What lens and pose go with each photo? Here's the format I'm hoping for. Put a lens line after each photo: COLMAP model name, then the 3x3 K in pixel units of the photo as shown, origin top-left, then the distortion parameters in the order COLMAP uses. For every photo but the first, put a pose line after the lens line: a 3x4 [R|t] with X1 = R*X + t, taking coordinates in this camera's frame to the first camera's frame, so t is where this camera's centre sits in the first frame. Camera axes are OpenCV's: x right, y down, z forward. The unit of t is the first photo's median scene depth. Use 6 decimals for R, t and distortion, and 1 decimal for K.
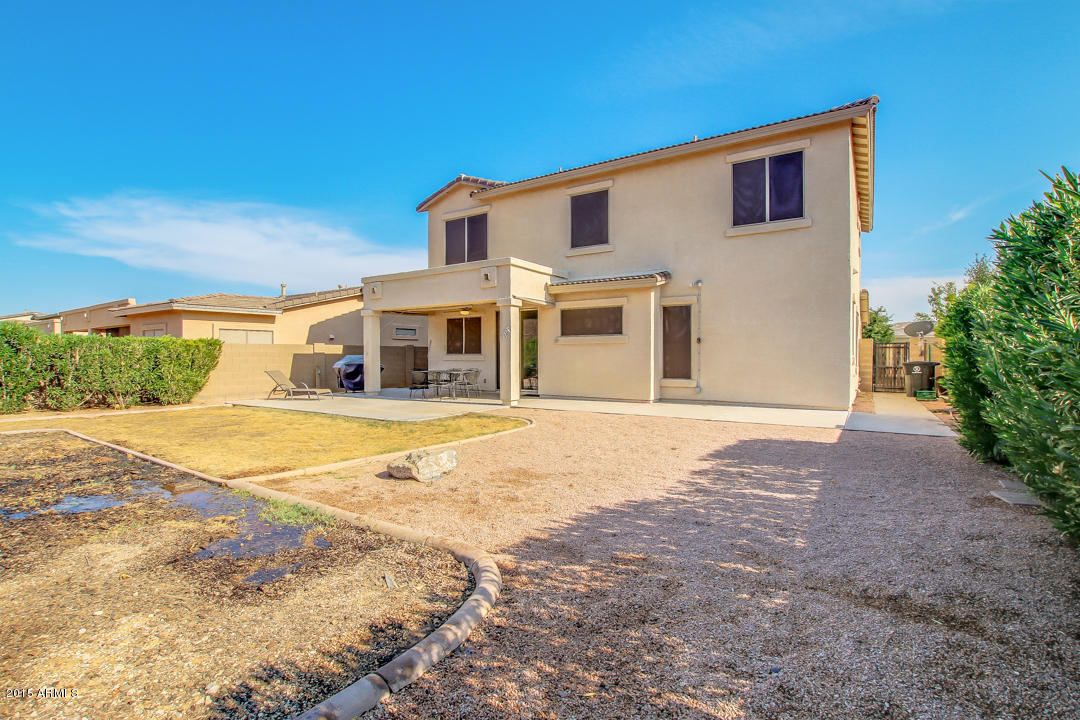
lens RADIAL K [[502.7, 0, 542.3], [0, 502.7, 351.9], [0, 0, 1]] dist [-0.003714, 0.000040]
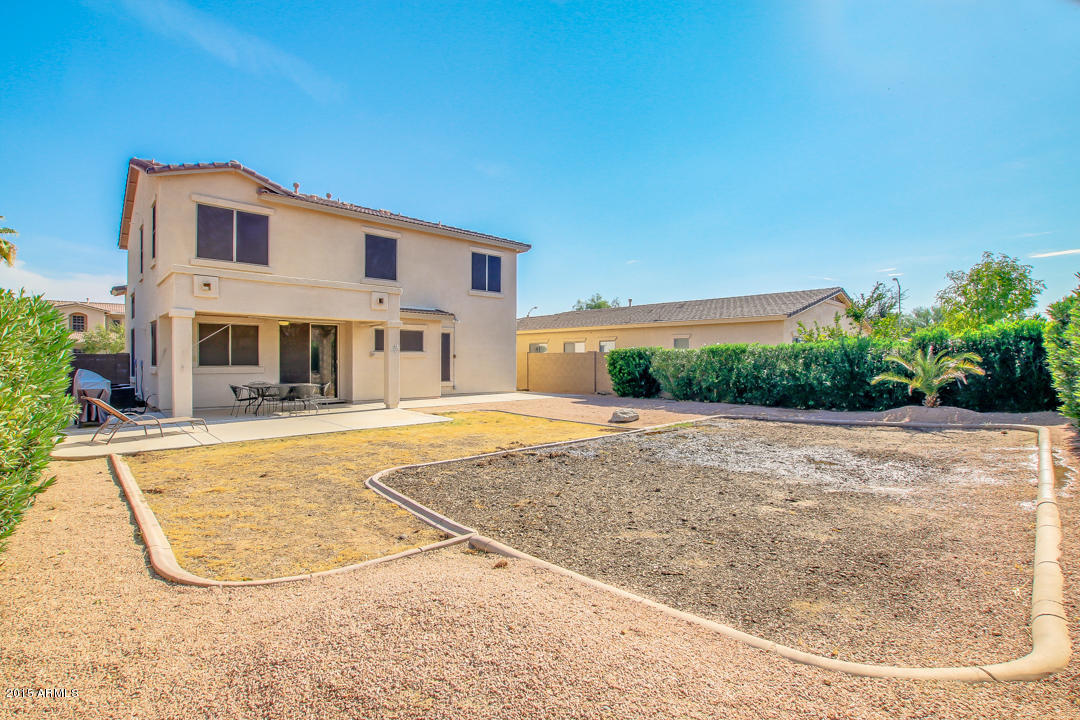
lens RADIAL K [[502.7, 0, 542.0], [0, 502.7, 366.1], [0, 0, 1]] dist [-0.003714, 0.000040]
pose [[0.248551, -0.003882, 0.968611, -1.140493], [-0.002544, 0.999986, 0.004661, -0.000730], [-0.968615, -0.003622, 0.248538, 0.335879]]
